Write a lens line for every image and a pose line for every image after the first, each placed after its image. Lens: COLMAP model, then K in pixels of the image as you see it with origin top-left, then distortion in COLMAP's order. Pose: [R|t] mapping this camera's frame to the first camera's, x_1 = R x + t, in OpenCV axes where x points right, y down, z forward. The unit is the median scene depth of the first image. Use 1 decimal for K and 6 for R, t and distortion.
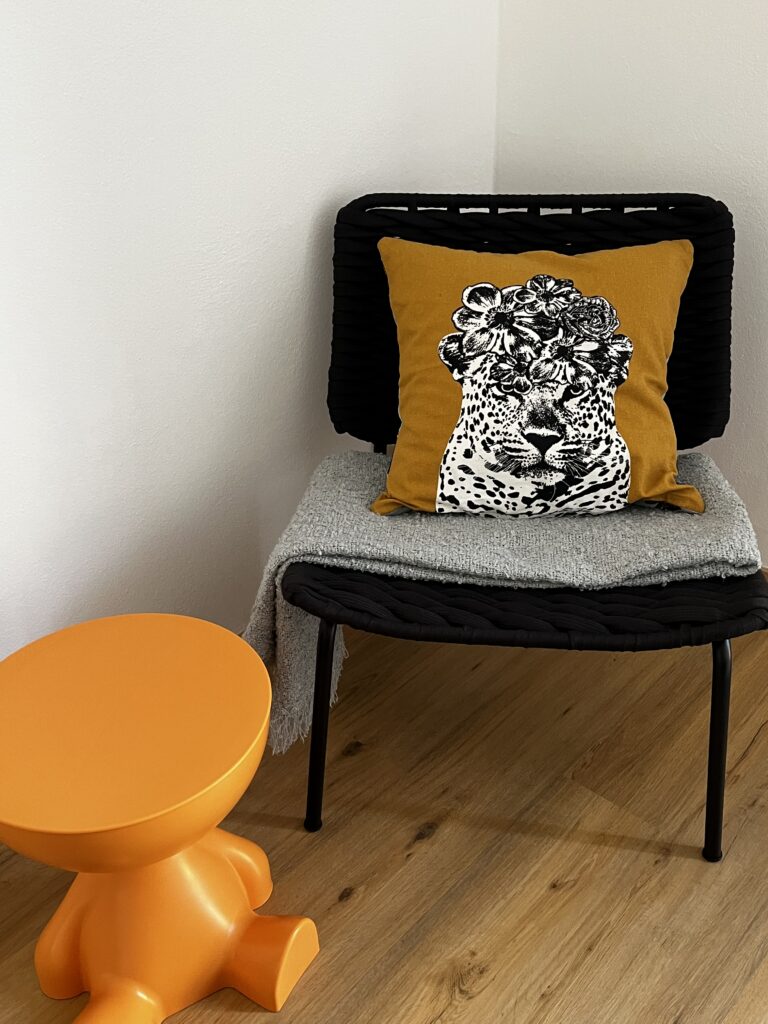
lens RADIAL K [[991.8, 0, 384.0], [0, 991.8, 512.0], [0, 0, 1]] dist [-0.004058, -0.004512]
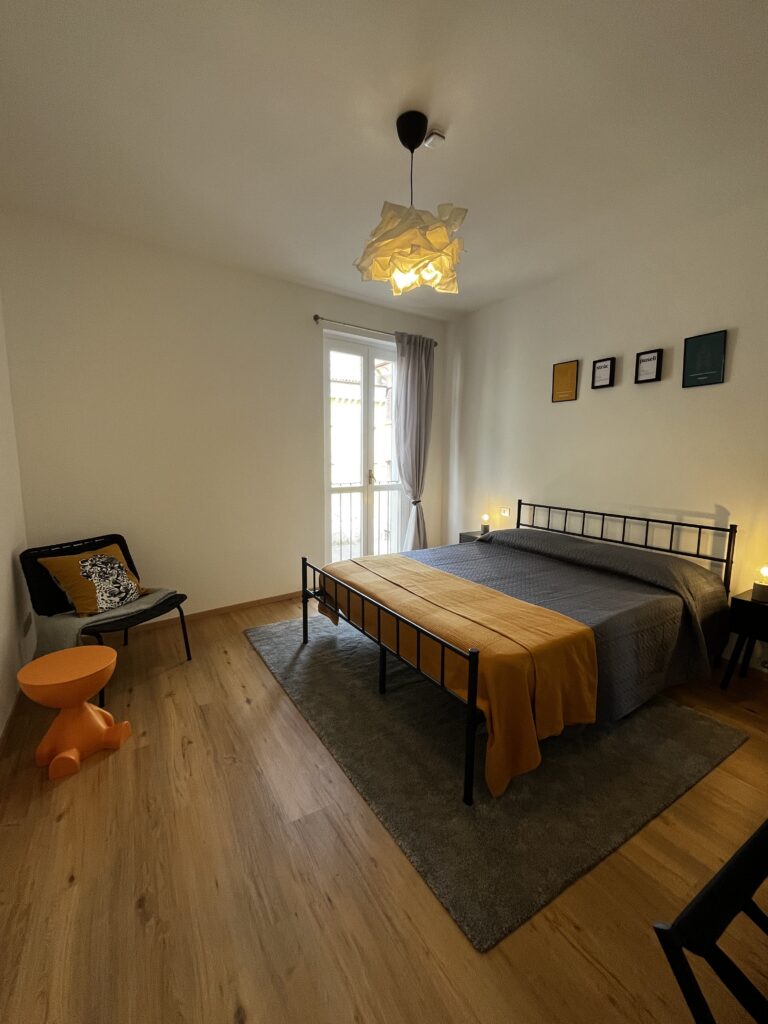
lens RADIAL K [[443.6, 0, 384.0], [0, 443.6, 512.0], [0, 0, 1]] dist [0.001268, 0.000606]
pose [[0.284912, -0.100127, 0.953310, -1.282795], [0.484152, 0.873379, -0.052964, 0.297230], [-0.827298, 0.476637, 0.297313, -0.655062]]
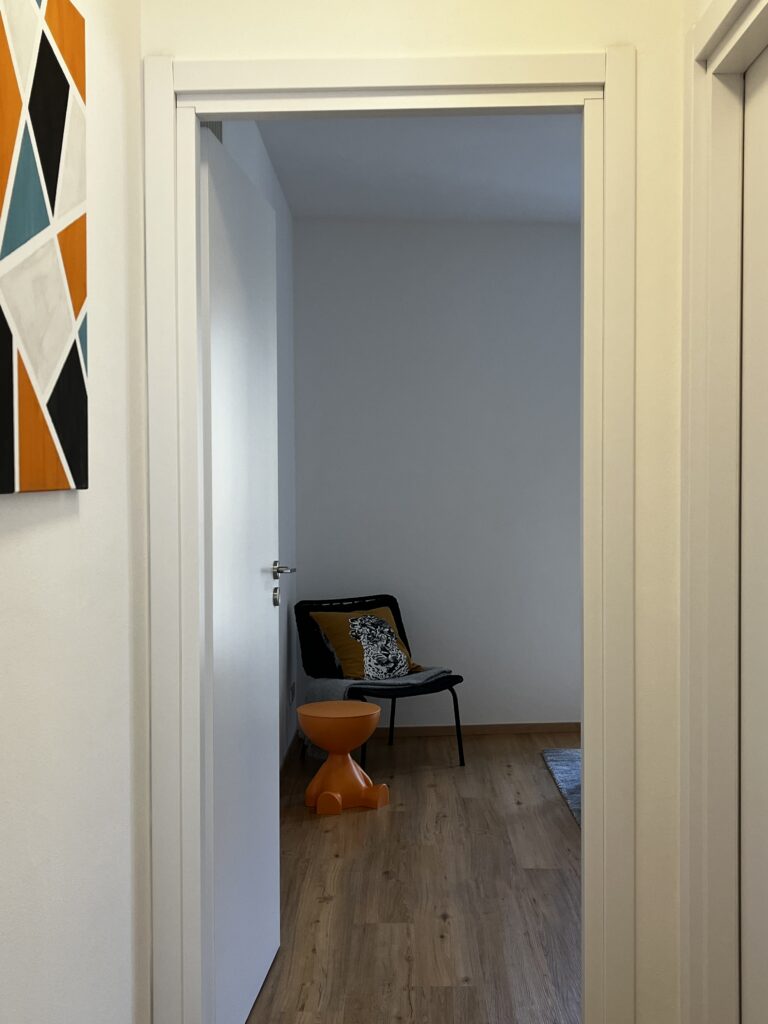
lens RADIAL K [[1209.2, 0, 384.0], [0, 1209.2, 512.0], [0, 0, 1]] dist [0.004213, 0.000954]
pose [[0.747110, 0.007517, 0.664658, -2.618799], [0.330560, 0.863318, -0.381330, 1.089874], [-0.576678, 0.504604, 0.642509, -1.929089]]
